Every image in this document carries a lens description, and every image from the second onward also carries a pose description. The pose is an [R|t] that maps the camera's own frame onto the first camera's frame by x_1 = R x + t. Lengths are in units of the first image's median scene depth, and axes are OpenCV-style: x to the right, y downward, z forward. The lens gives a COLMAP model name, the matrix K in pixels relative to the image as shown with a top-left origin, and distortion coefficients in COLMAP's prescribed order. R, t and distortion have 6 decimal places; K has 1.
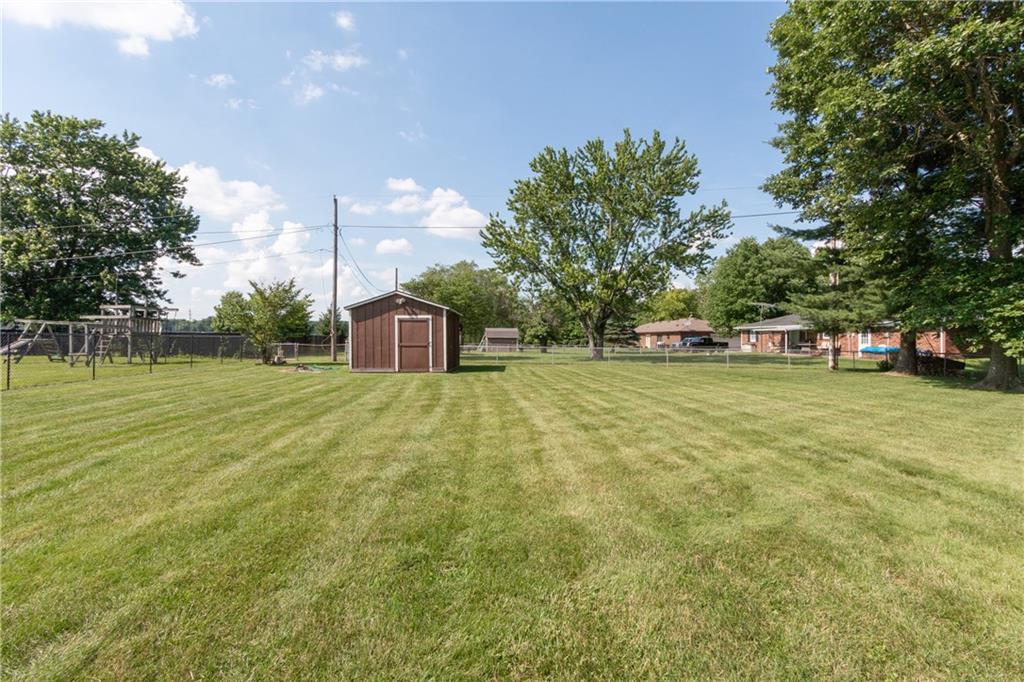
lens RADIAL K [[470.7, 0, 511.5], [0, 470.7, 334.7], [0, 0, 1]] dist [0.003058, -0.000318]
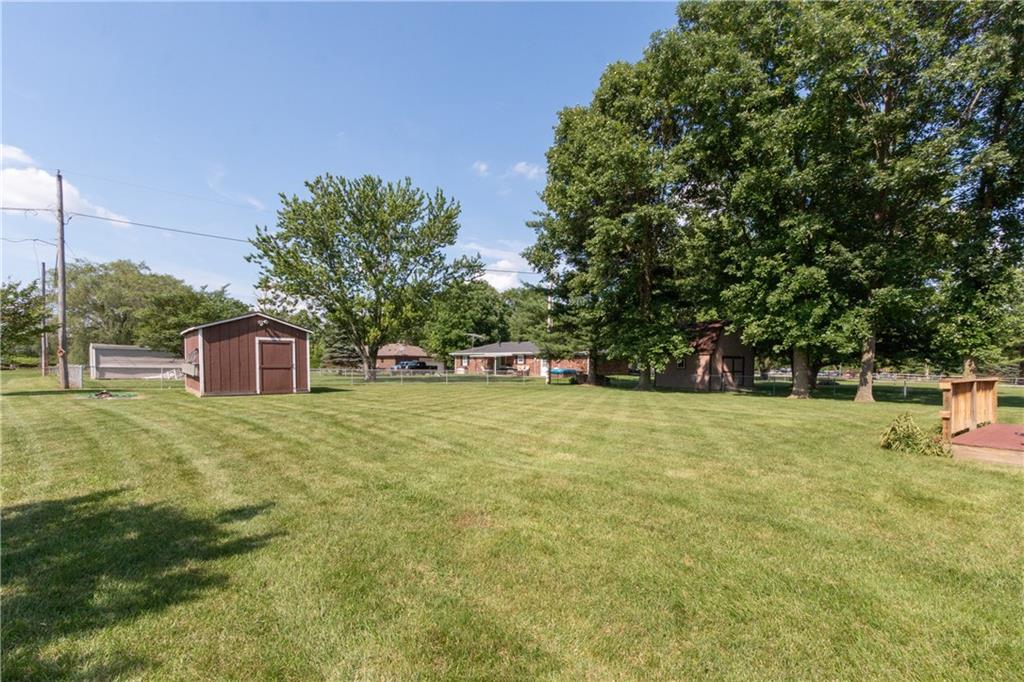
lens RADIAL K [[470.7, 0, 517.0], [0, 470.7, 380.4], [0, 0, 1]] dist [0.003058, -0.000318]
pose [[0.775156, -0.017670, 0.631523, -0.248579], [-0.012060, 0.999013, 0.042755, 0.000542], [-0.631655, -0.040758, 0.774178, -0.058020]]
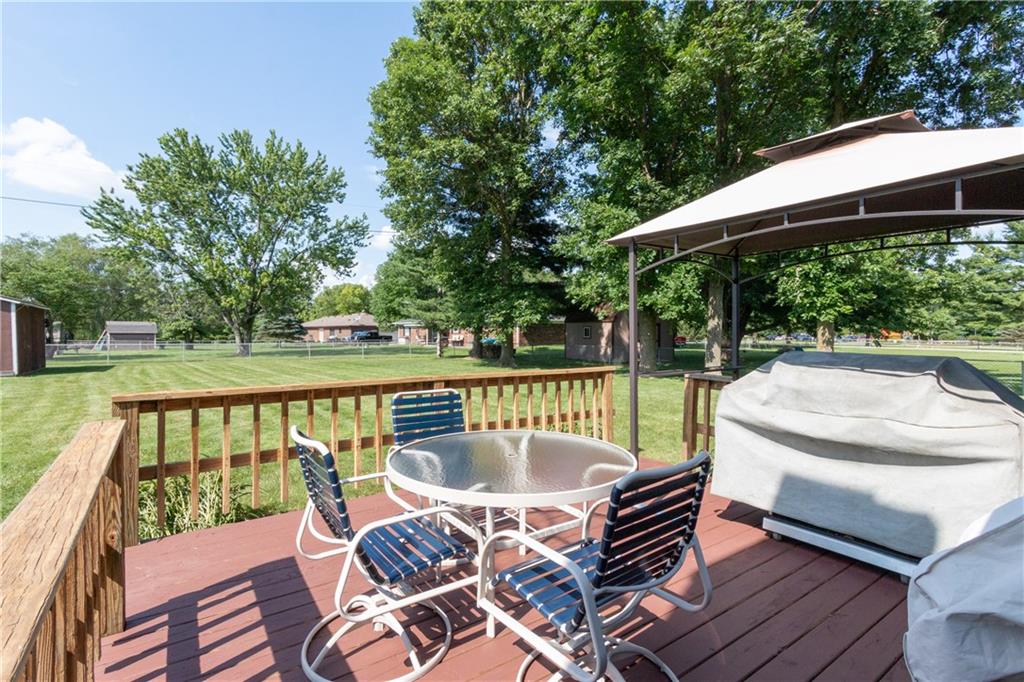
lens RADIAL K [[470.7, 0, 505.7], [0, 470.7, 338.3], [0, 0, 1]] dist [0.003058, -0.000318]
pose [[0.809386, -0.012539, 0.587143, 0.044413], [-0.000211, 0.999766, 0.021642, -0.004755], [-0.587277, -0.017641, 0.809194, -0.127534]]
